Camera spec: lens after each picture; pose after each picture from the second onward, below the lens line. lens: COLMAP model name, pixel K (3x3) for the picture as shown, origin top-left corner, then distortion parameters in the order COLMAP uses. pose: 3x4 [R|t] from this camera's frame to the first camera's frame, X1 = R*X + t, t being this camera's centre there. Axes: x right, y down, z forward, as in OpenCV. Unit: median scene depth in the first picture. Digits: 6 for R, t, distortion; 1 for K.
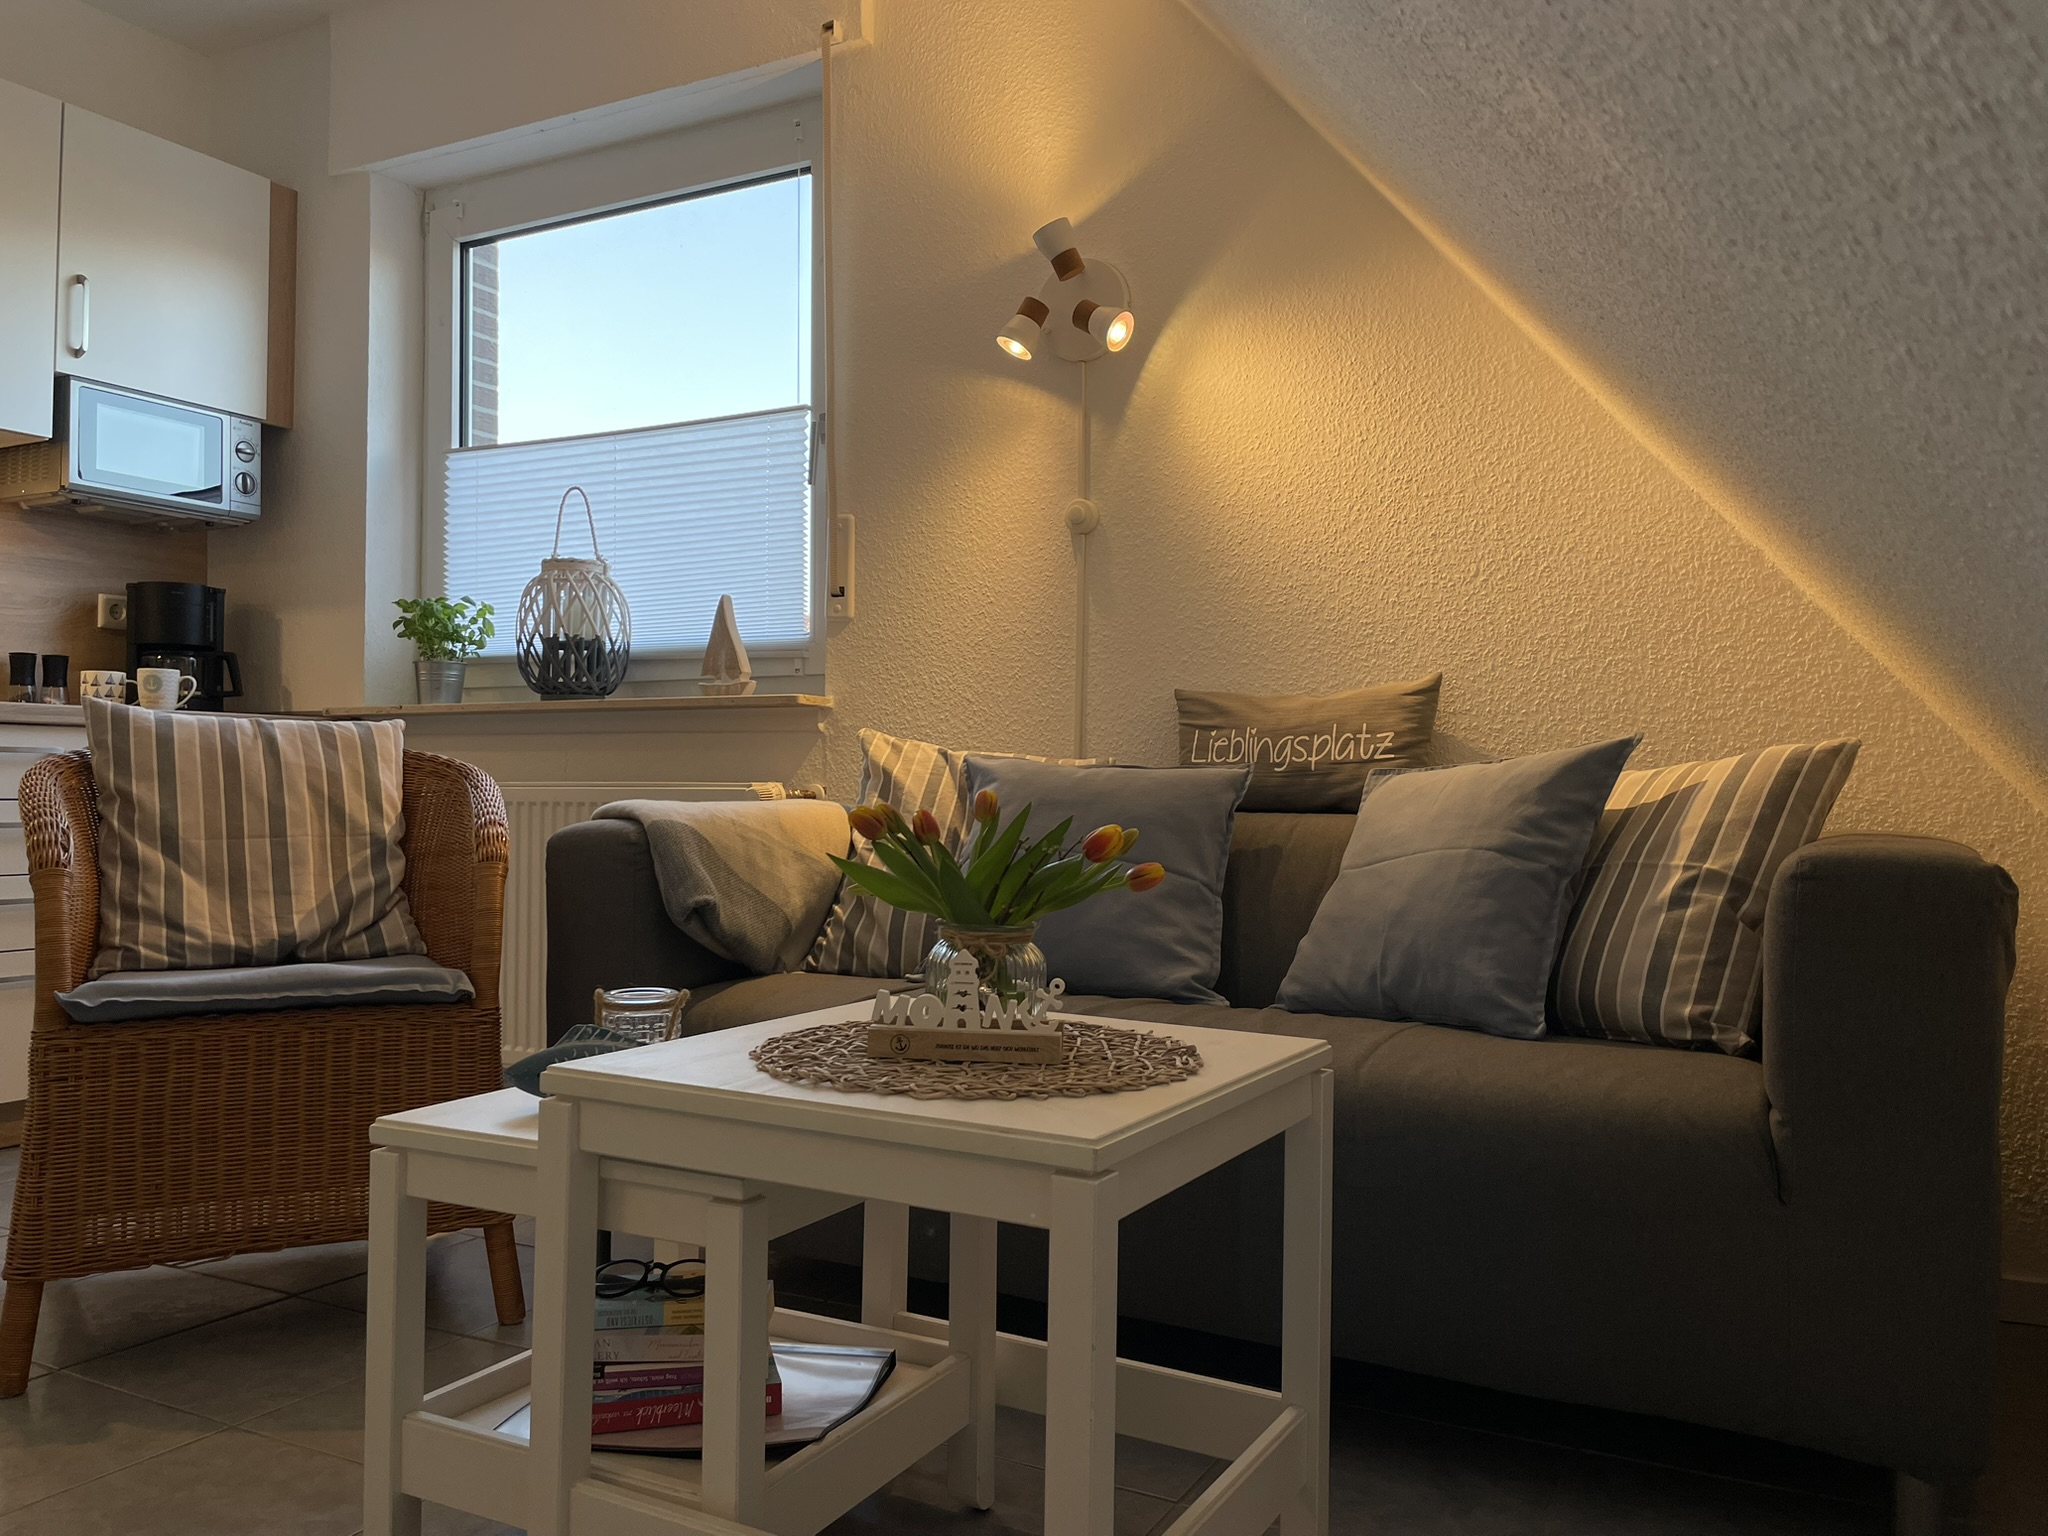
lens RADIAL K [[1562.4, 0, 1016.6], [0, 1562.4, 773.3], [0, 0, 1]] dist [0.002454, -0.008031]
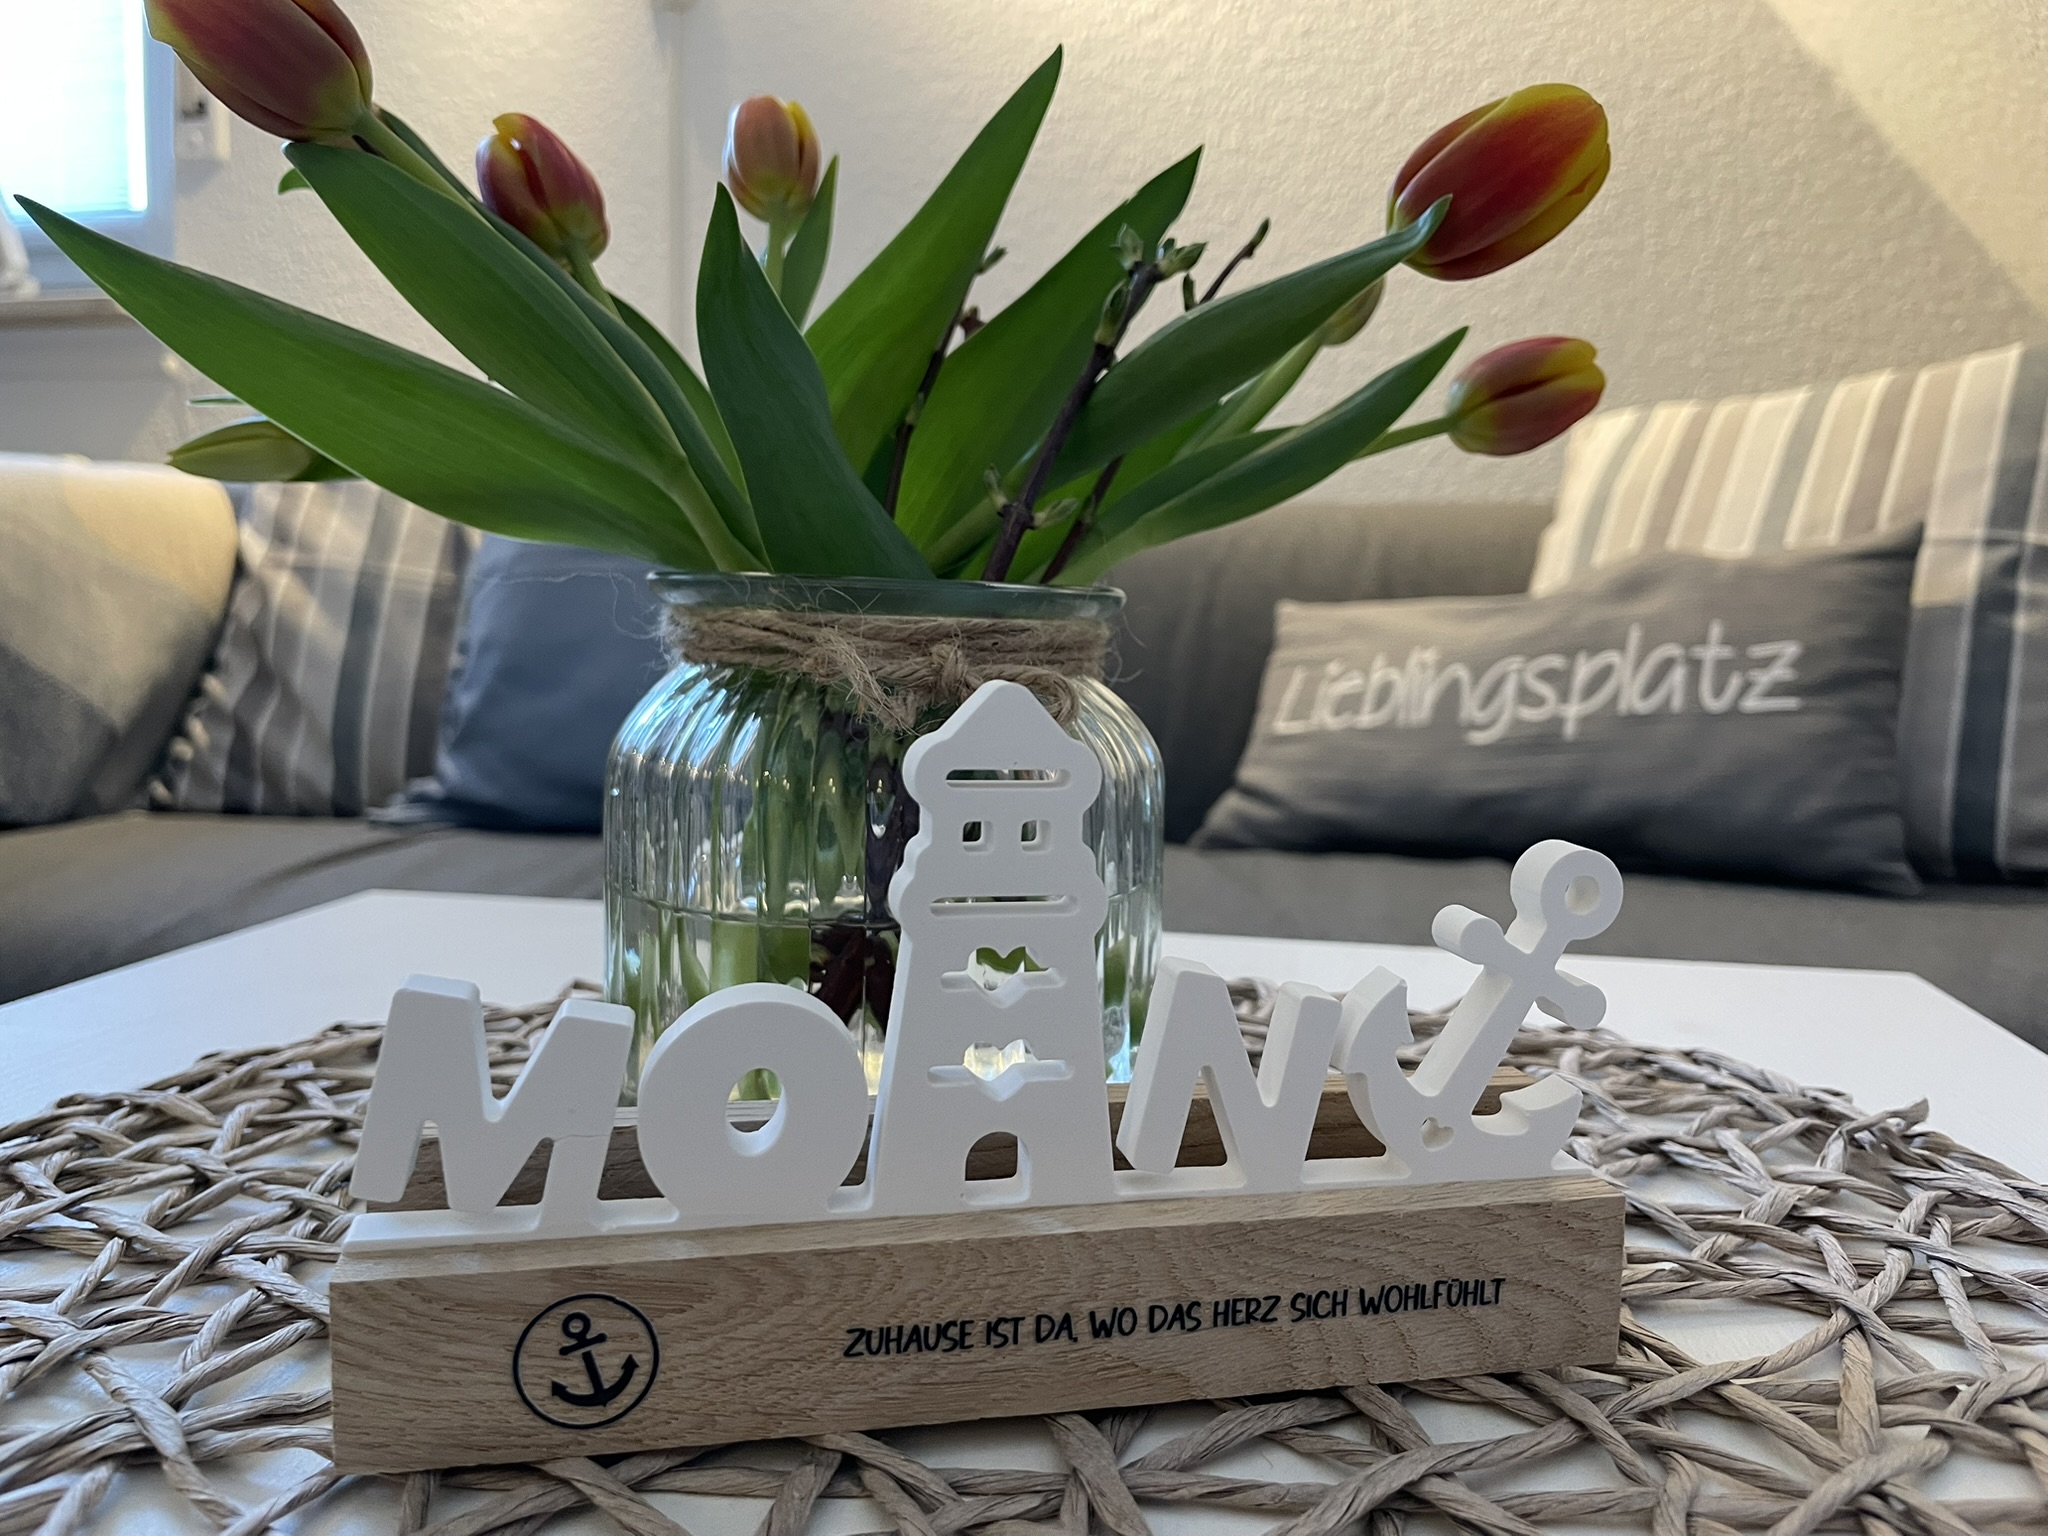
lens RADIAL K [[1562.4, 0, 1026.9], [0, 1562.4, 746.4], [0, 0, 1]] dist [0.002454, -0.008031]
pose [[0.938648, -0.034486, 0.343149, -0.047810], [-0.001797, 0.994485, 0.104860, 0.059668], [-0.344872, -0.099043, 0.933410, 0.494493]]
